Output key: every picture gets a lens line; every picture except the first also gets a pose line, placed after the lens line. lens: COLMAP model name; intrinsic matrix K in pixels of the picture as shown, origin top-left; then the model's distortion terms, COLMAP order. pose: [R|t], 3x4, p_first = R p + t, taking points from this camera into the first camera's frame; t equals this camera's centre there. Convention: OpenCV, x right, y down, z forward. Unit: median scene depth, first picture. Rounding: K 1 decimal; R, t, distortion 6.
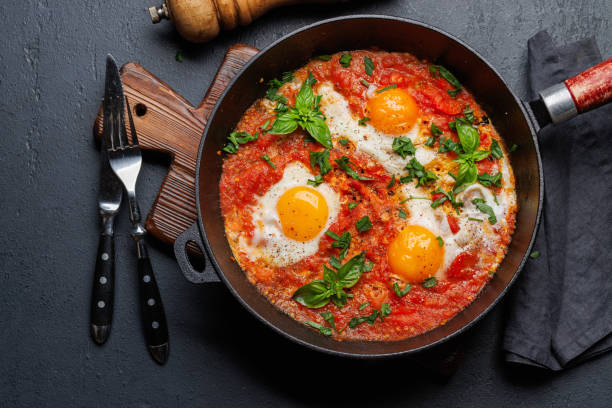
lens RADIAL K [[1873.9, 0, 305.9], [0, 1873.9, 204.0], [0, 0, 1]] dist [-0.005886, 0.000000]
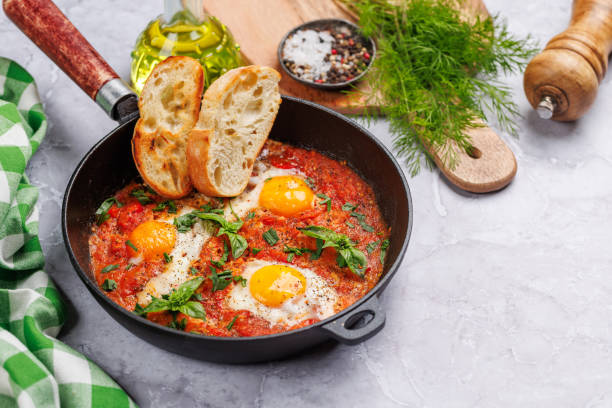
lens RADIAL K [[1873.9, 0, 308.4], [0, 1873.9, 199.2], [0, 0, 1]] dist [-0.005886, 0.000000]
pose [[-0.279606, -0.685196, 0.672552, -0.629854], [0.946660, -0.079888, 0.312174, -0.279495], [-0.160172, 0.723964, 0.670985, 0.310745]]
